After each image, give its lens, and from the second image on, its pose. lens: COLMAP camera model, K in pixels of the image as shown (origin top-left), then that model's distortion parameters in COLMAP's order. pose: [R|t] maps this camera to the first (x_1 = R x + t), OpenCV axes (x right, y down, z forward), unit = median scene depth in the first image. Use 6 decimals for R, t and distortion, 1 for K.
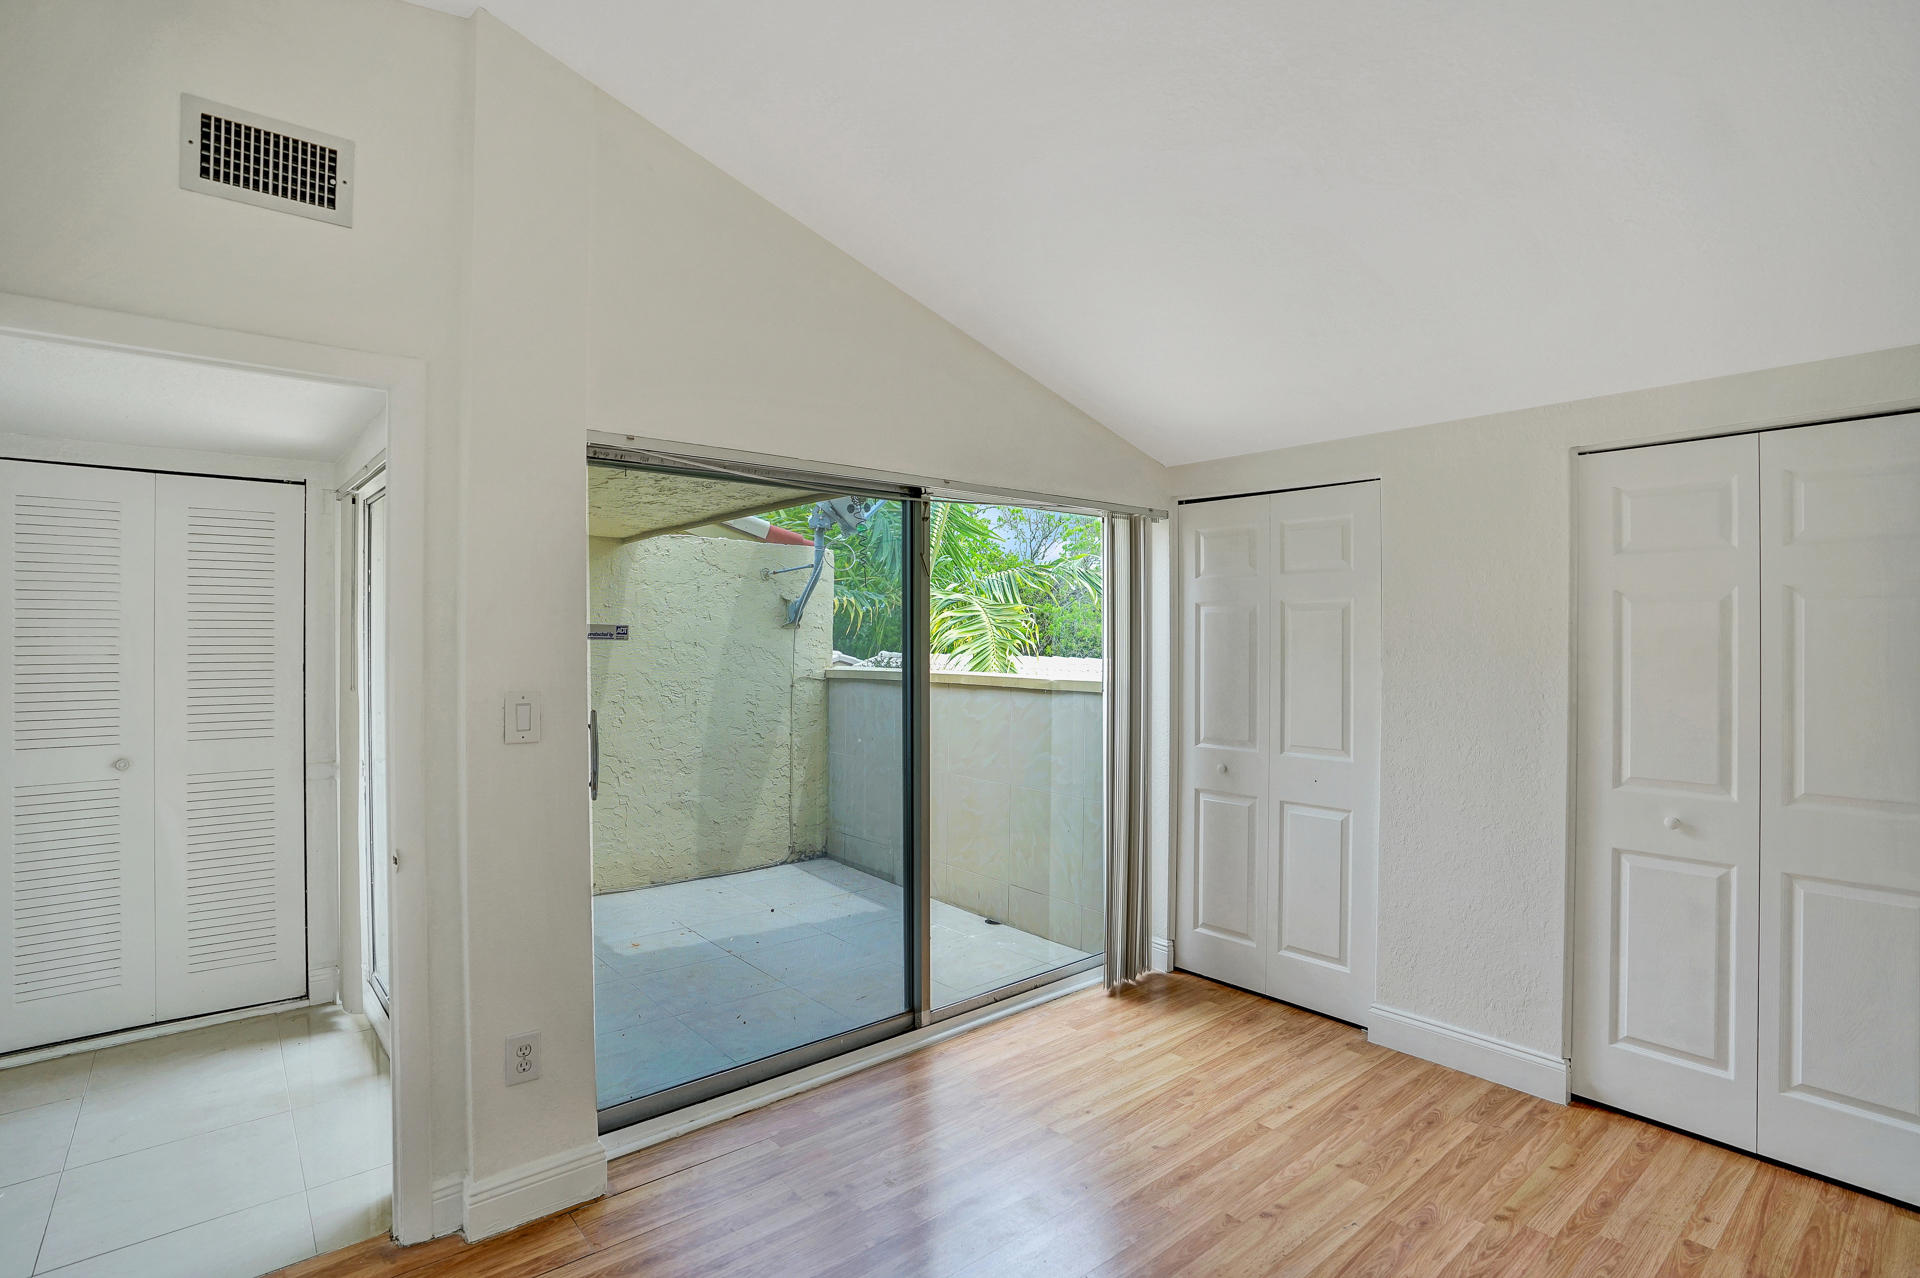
lens RADIAL K [[919.6, 0, 963.1], [0, 919.6, 635.3], [0, 0, 1]] dist [-0.020460, 0.008281]
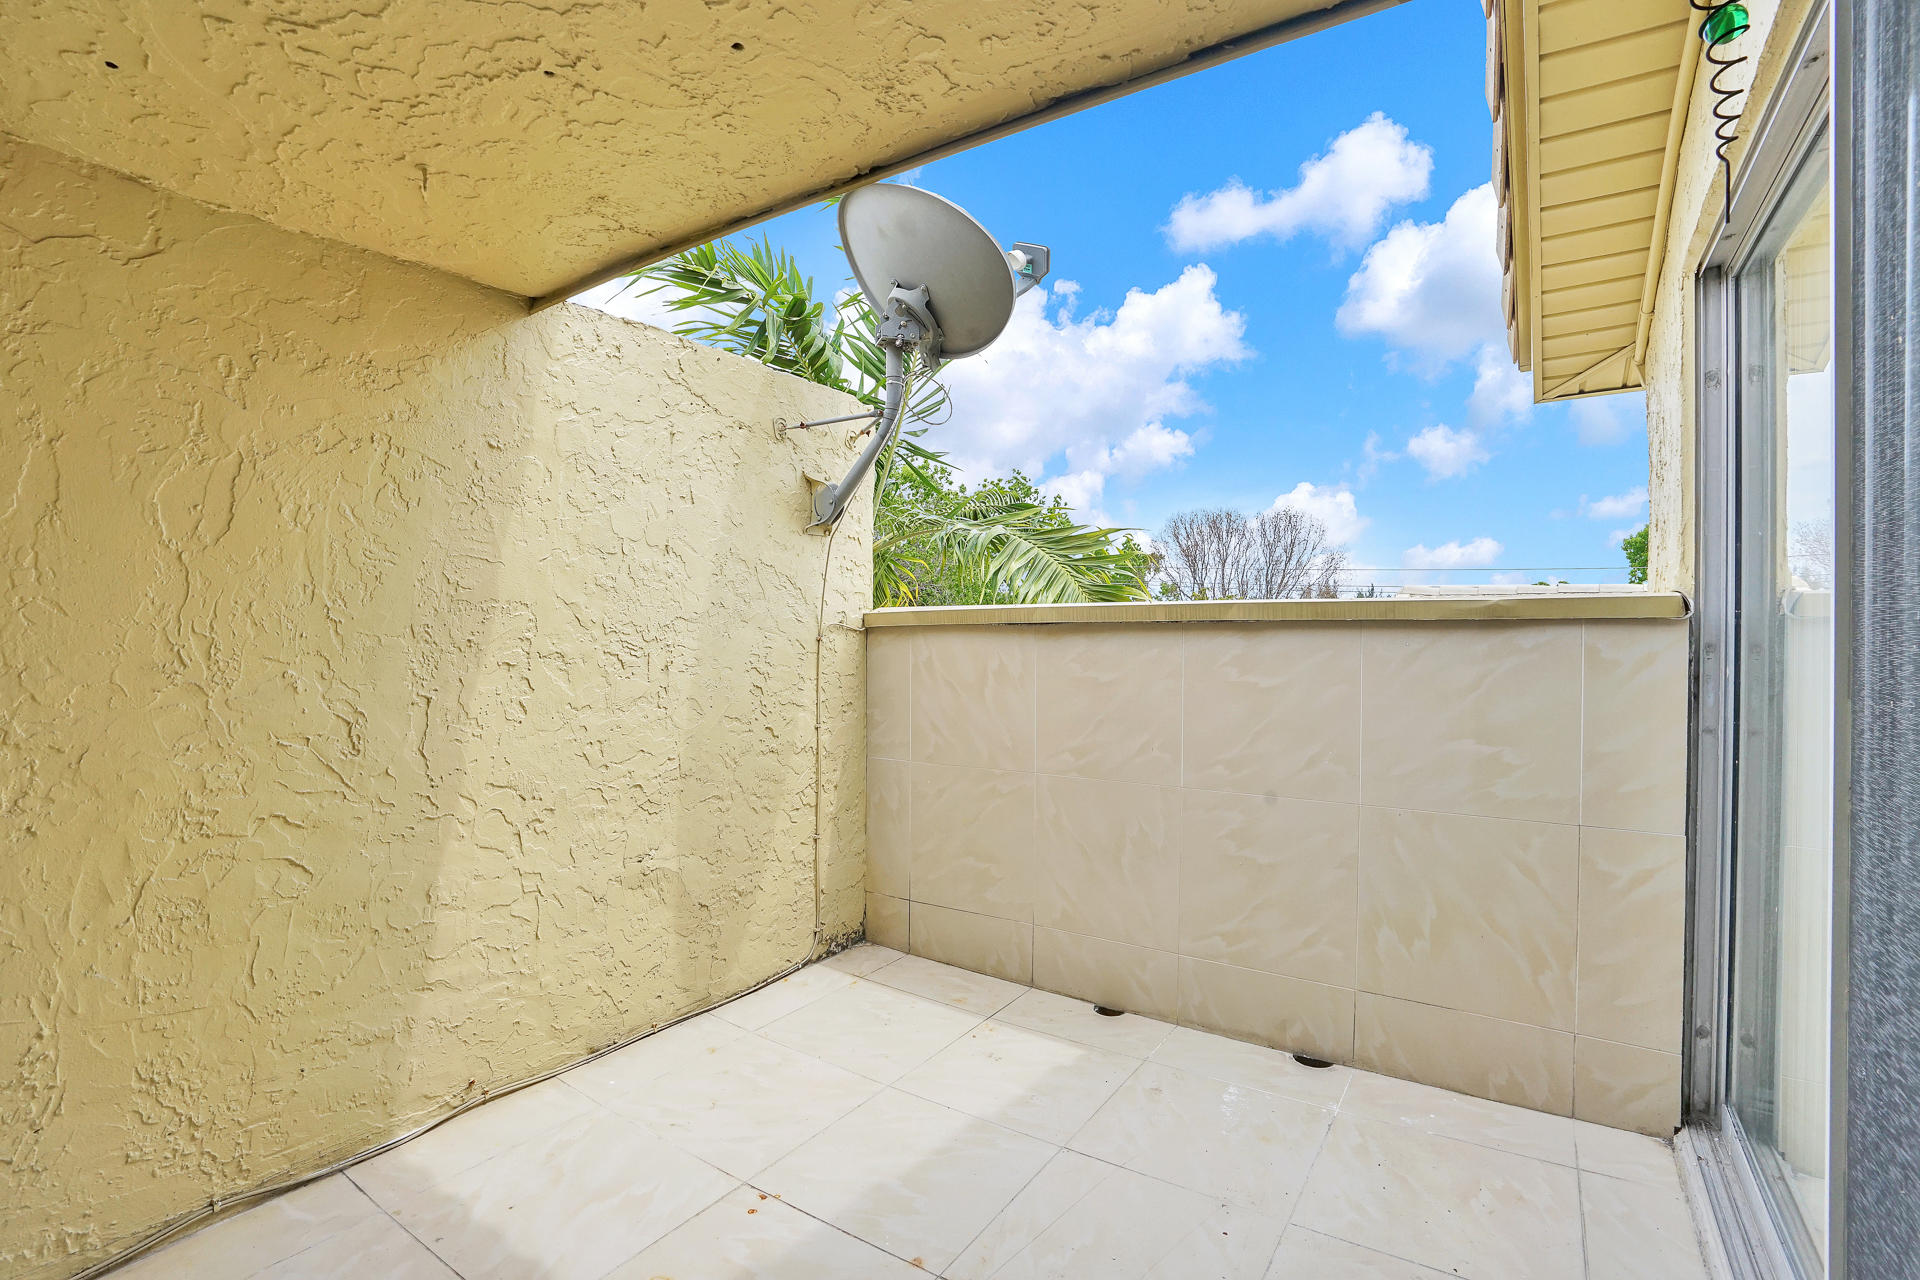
lens RADIAL K [[919.6, 0, 961.2], [0, 919.6, 639.6], [0, 0, 1]] dist [-0.020460, 0.008281]
pose [[0.959171, -0.003832, 0.282799, -0.442574], [0.000635, 0.999935, 0.011398, 0.082637], [-0.282825, -0.010753, 0.959111, 0.765701]]
